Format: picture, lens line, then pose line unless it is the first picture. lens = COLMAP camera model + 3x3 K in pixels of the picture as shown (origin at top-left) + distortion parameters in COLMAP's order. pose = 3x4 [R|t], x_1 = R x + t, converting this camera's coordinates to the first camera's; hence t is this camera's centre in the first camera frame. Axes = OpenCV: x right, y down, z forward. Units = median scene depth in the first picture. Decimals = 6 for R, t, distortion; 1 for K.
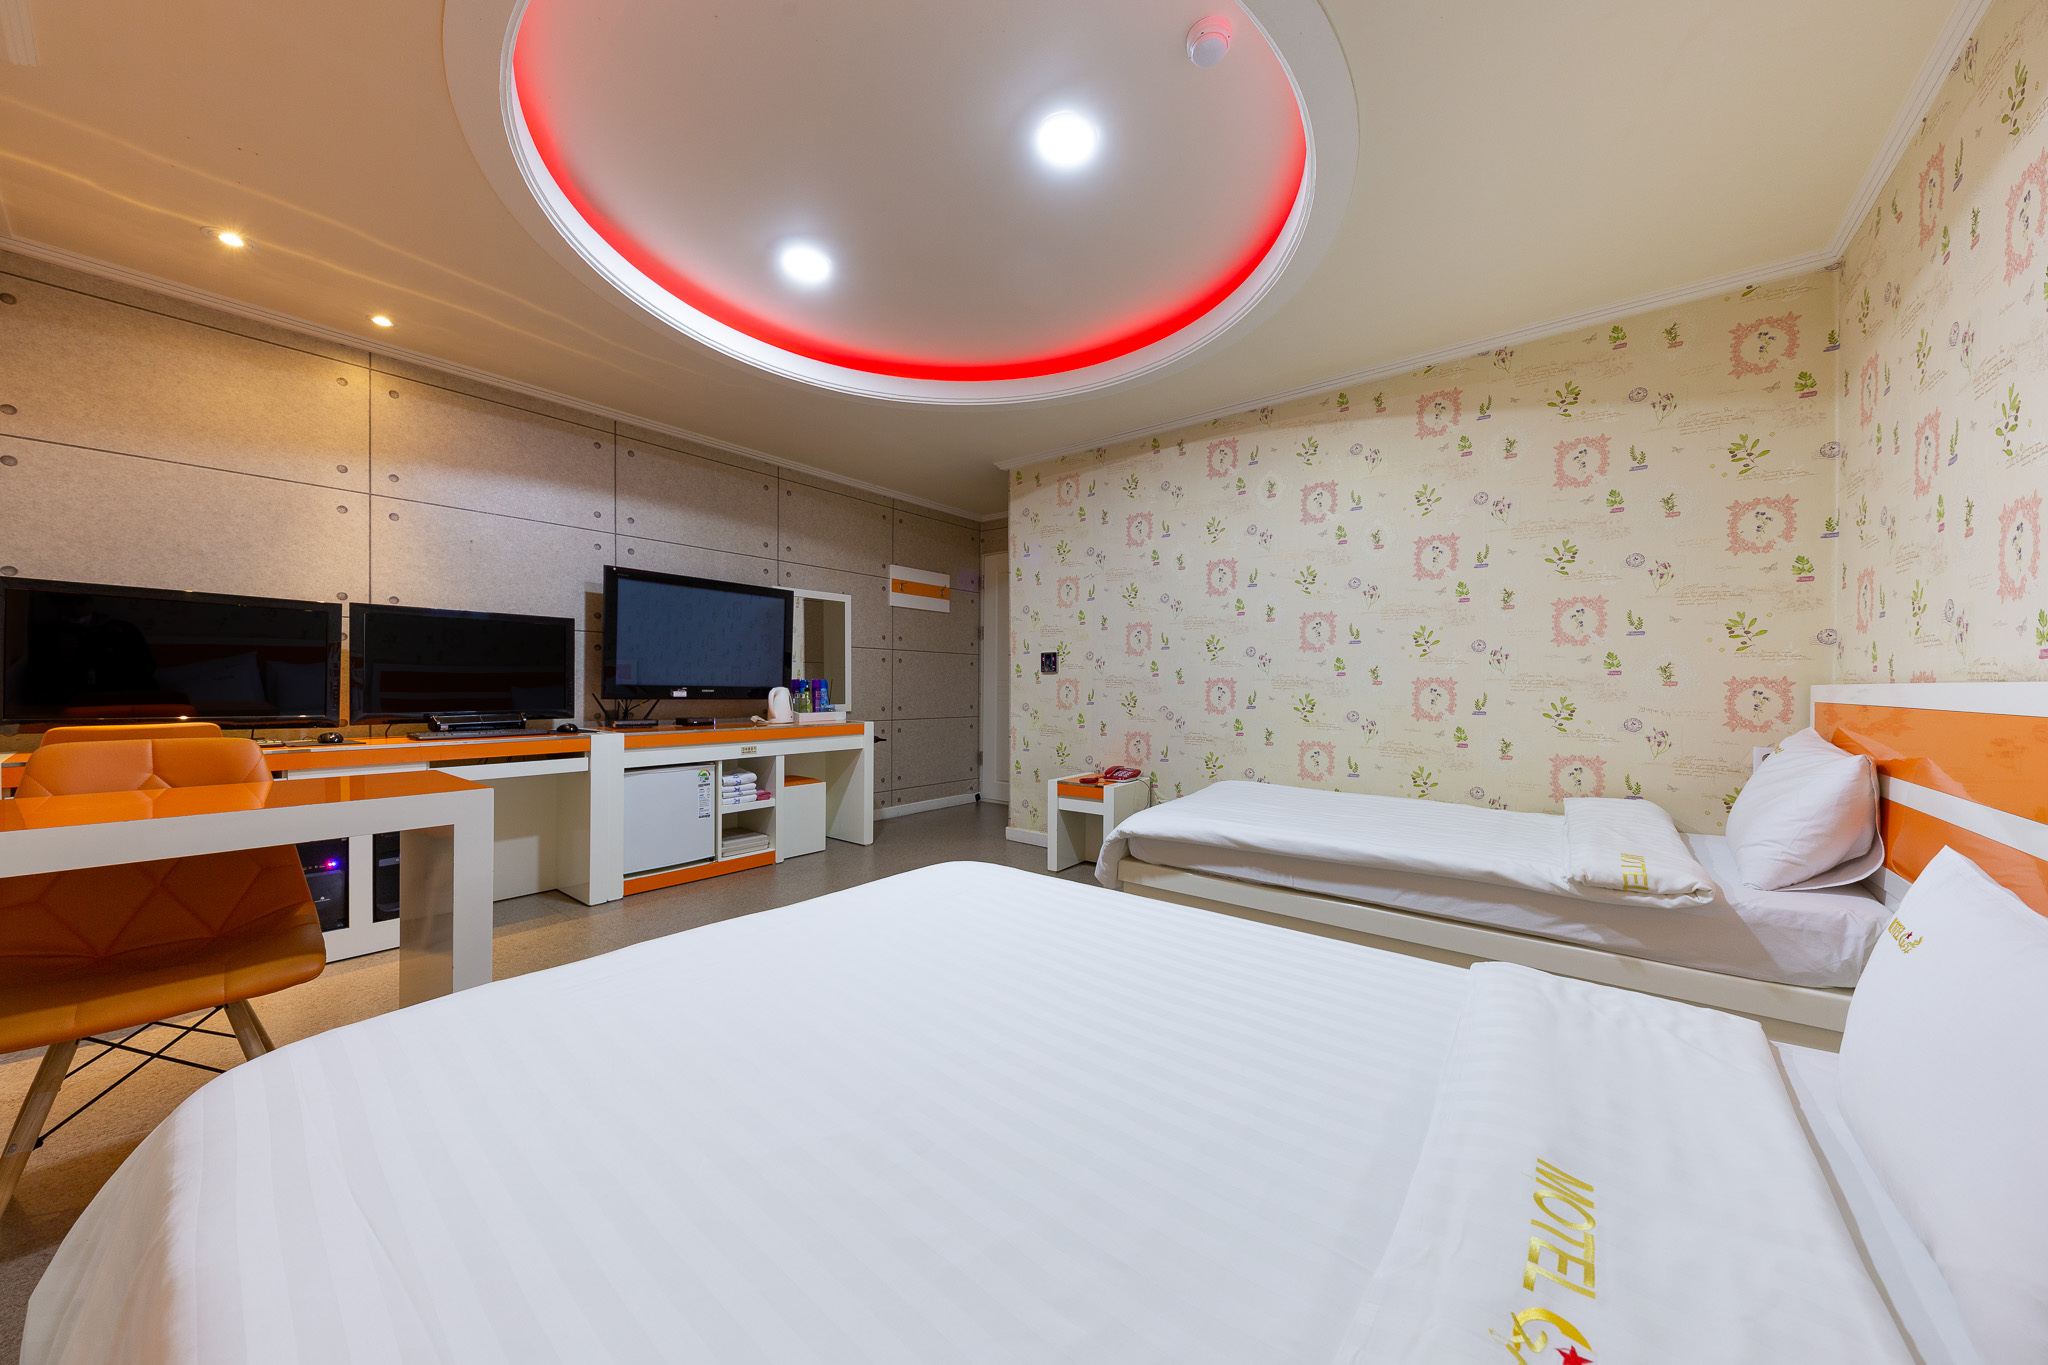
lens RADIAL K [[696.7, 0, 1076.9], [0, 696.7, 707.8], [0, 0, 1]] dist [0.012029, -0.001107]
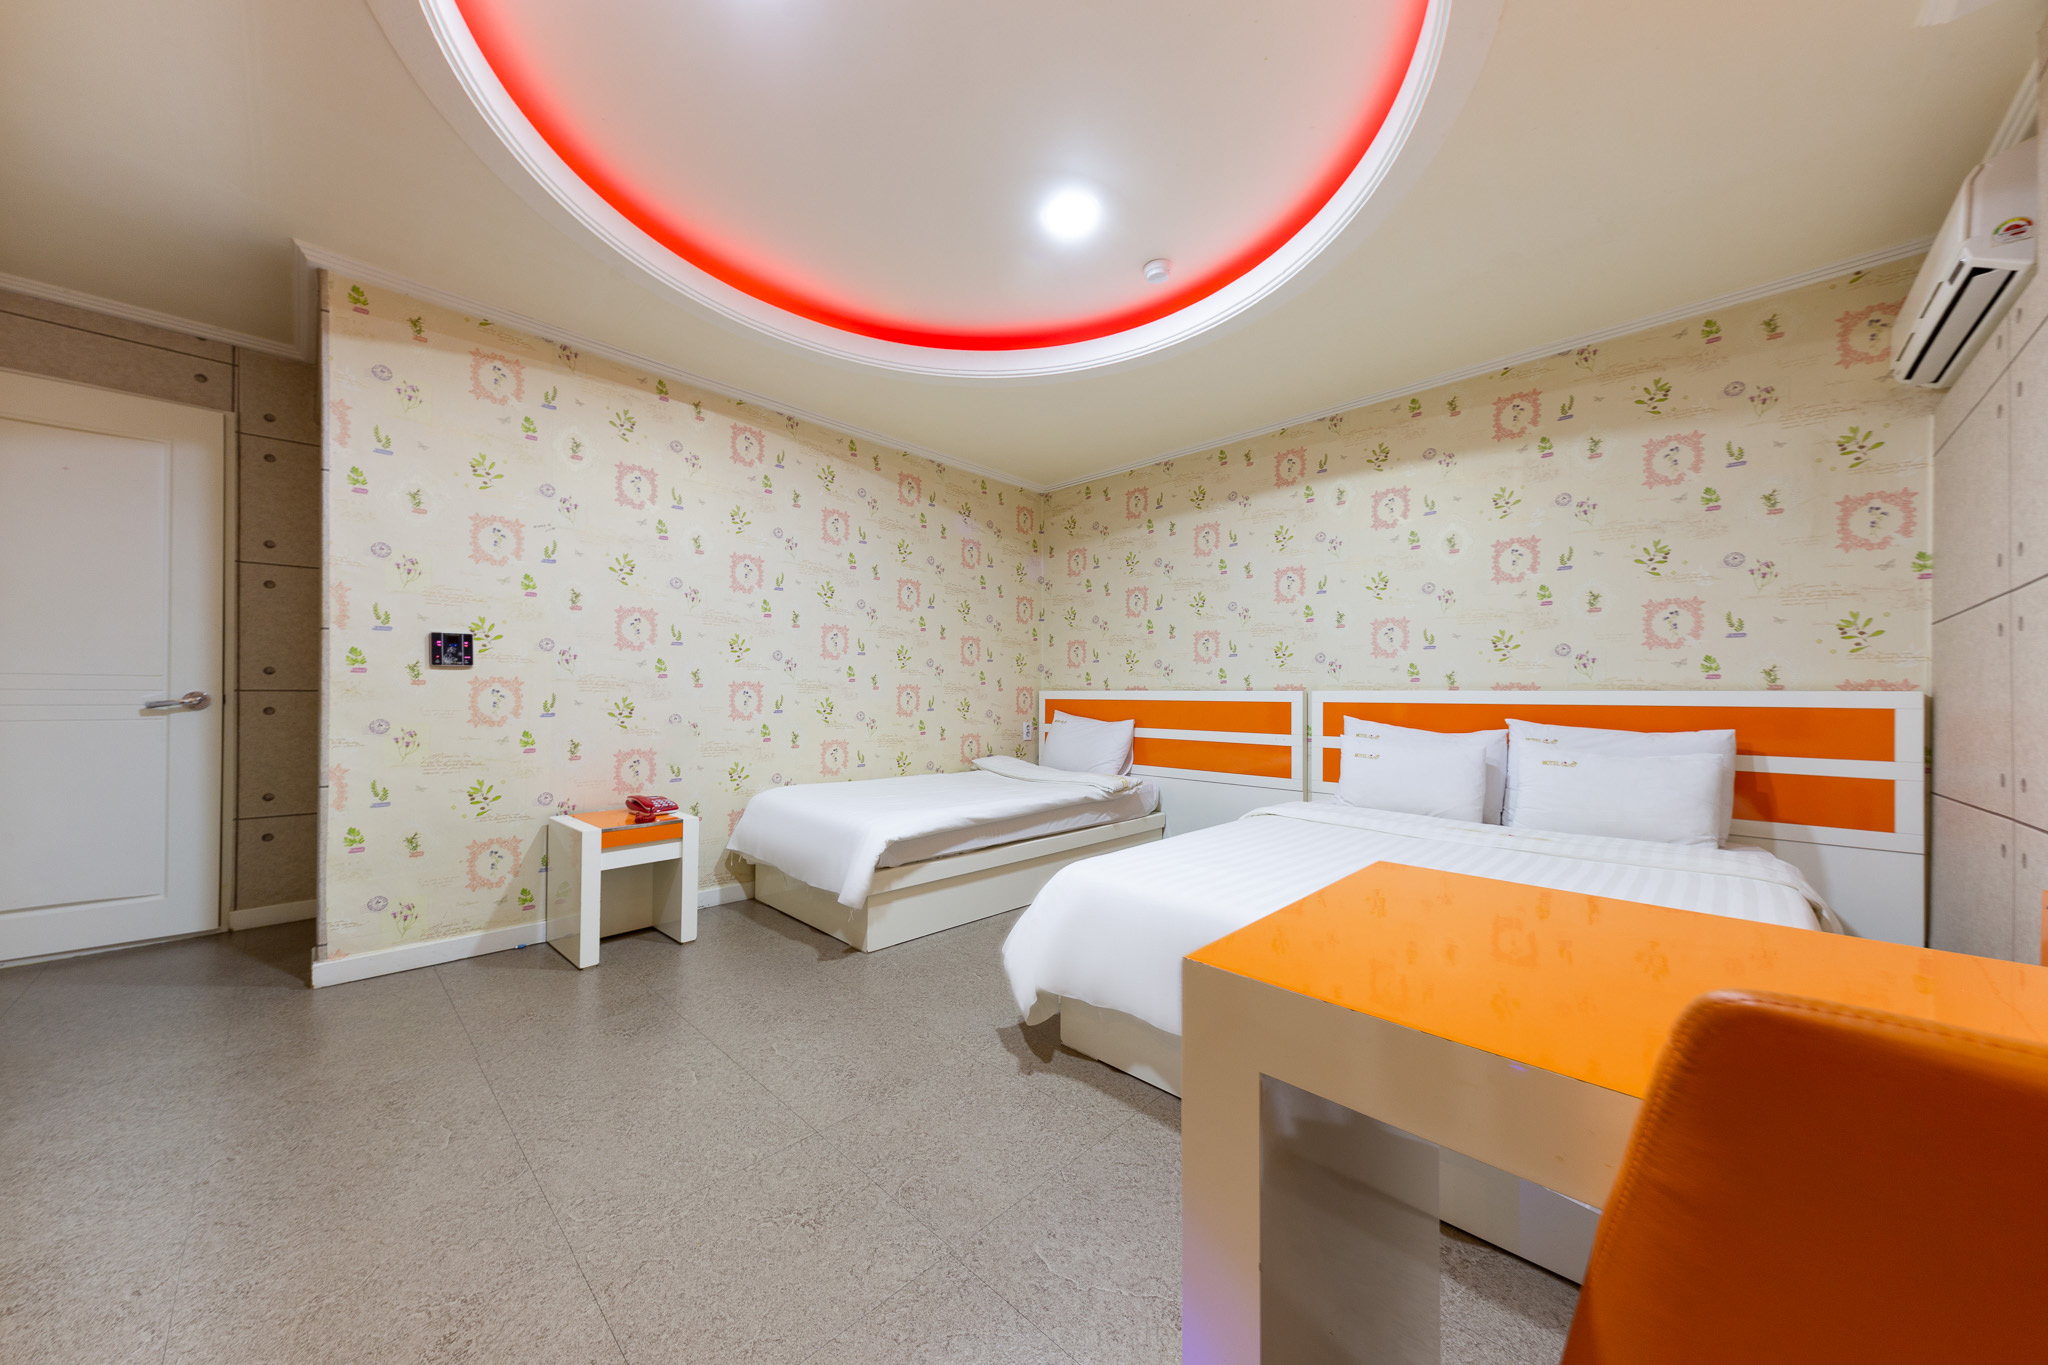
lens RADIAL K [[696.7, 0, 1031.0], [0, 696.7, 703.4], [0, 0, 1]] dist [0.012029, -0.001107]
pose [[0.125223, -0.019780, 0.991931, -0.620565], [0.023037, 0.999590, 0.017025, -0.019119], [-0.991861, 0.020719, 0.125627, 0.469907]]
